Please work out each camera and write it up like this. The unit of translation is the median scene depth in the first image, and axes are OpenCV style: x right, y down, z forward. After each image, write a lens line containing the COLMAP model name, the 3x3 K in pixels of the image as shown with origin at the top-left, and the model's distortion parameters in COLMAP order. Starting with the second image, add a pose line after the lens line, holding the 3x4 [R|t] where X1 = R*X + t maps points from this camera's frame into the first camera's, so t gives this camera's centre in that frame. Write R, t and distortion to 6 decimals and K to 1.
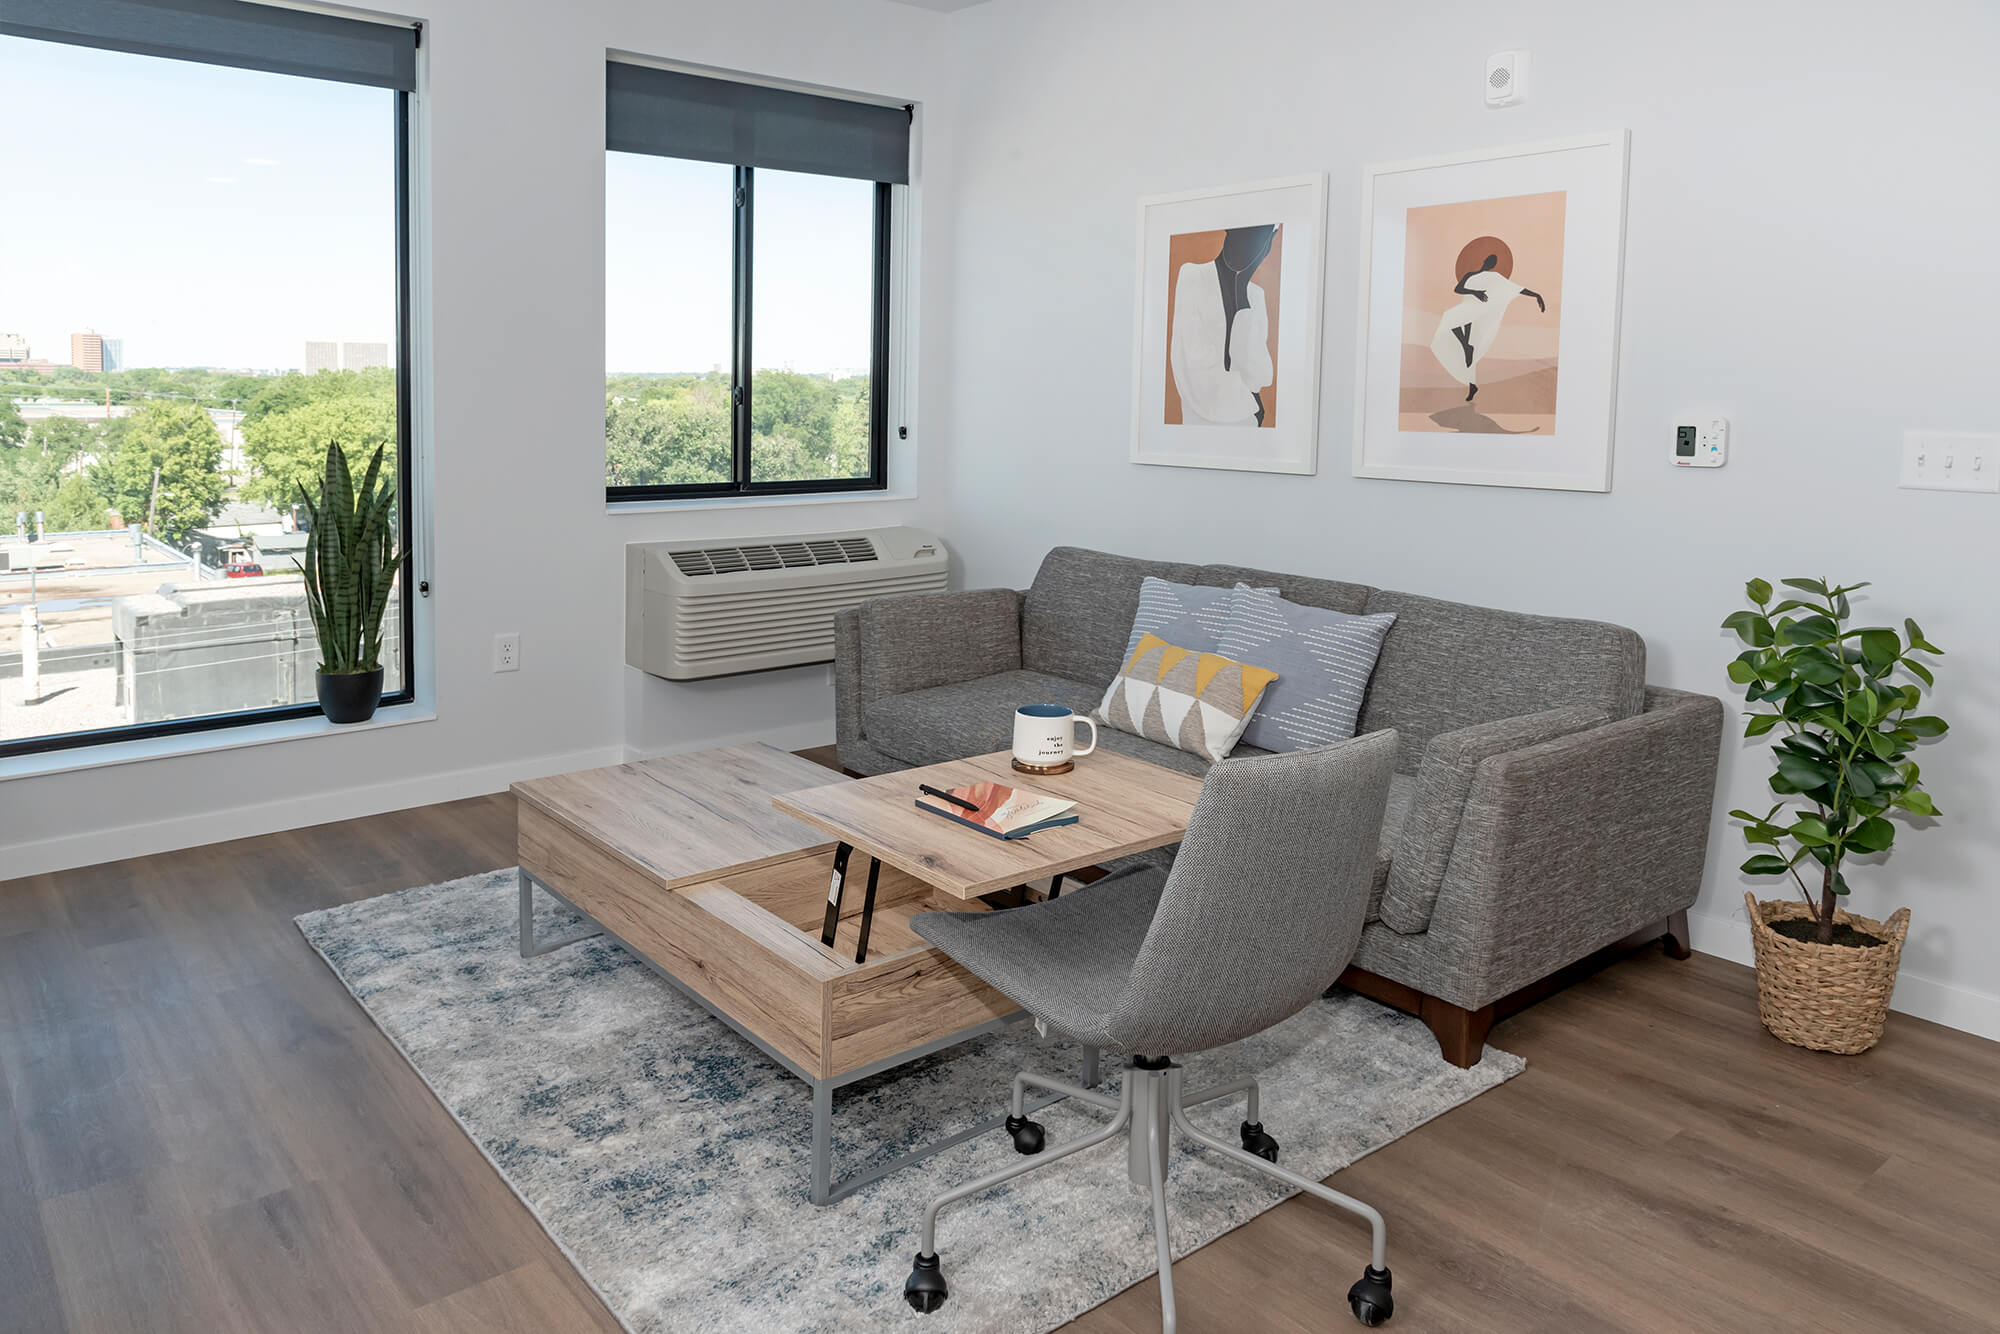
lens RADIAL K [[1375.0, 0, 989.9], [0, 1375.0, 670.0], [0, 0, 1]] dist [0.006050, 0.003986]
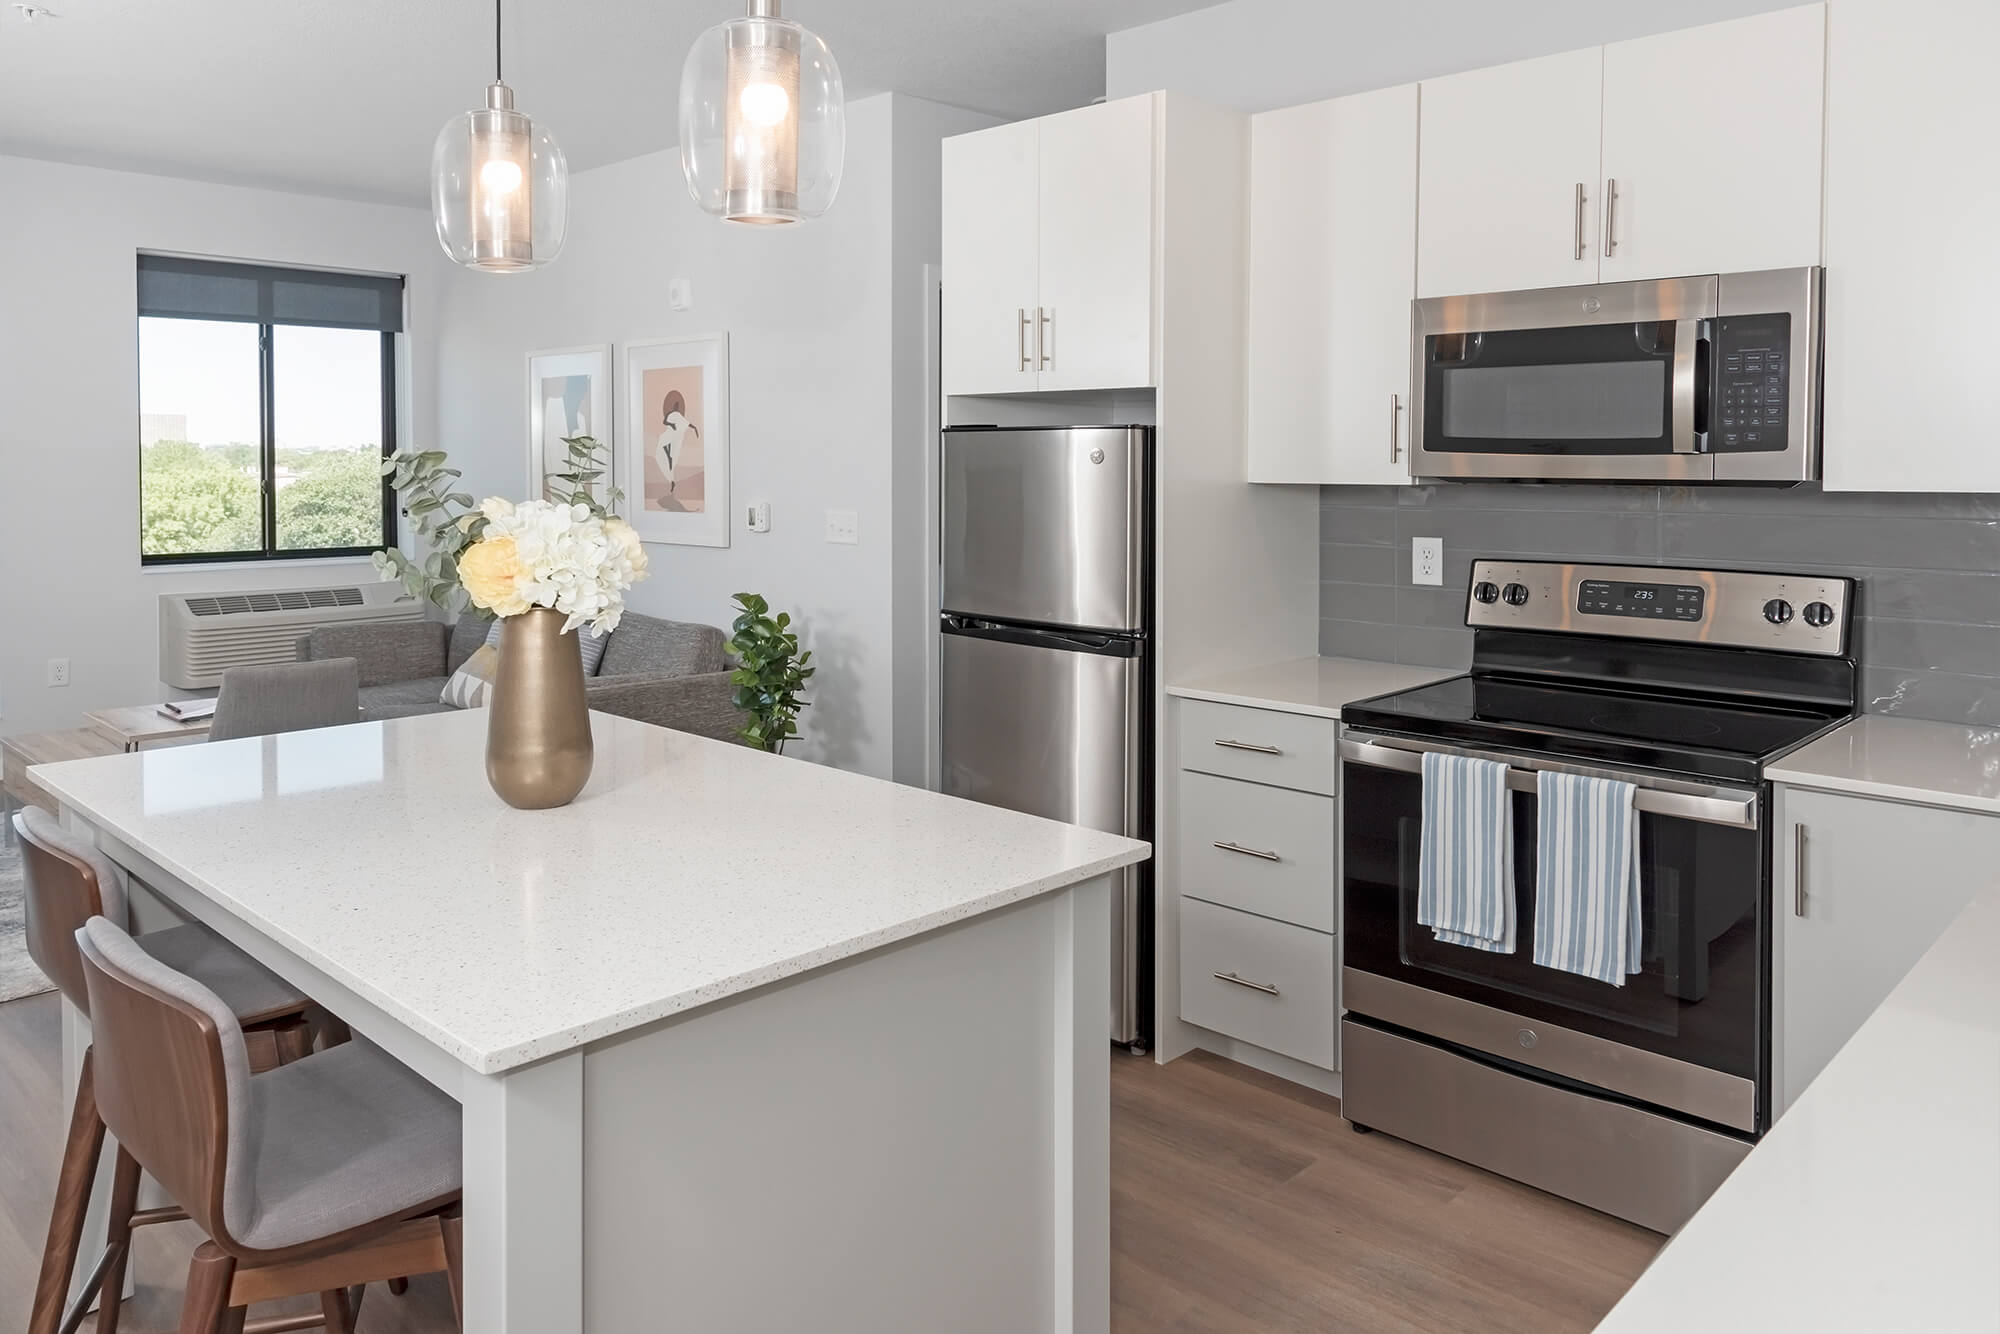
lens RADIAL K [[1375.0, 0, 980.5], [0, 1375.0, 683.7], [0, 0, 1]] dist [0.006050, 0.003986]
pose [[0.993702, -0.025301, 0.109157, 0.435929], [0.029463, 0.998893, -0.036680, 0.079386], [-0.108108, 0.039665, 0.993348, -0.508243]]
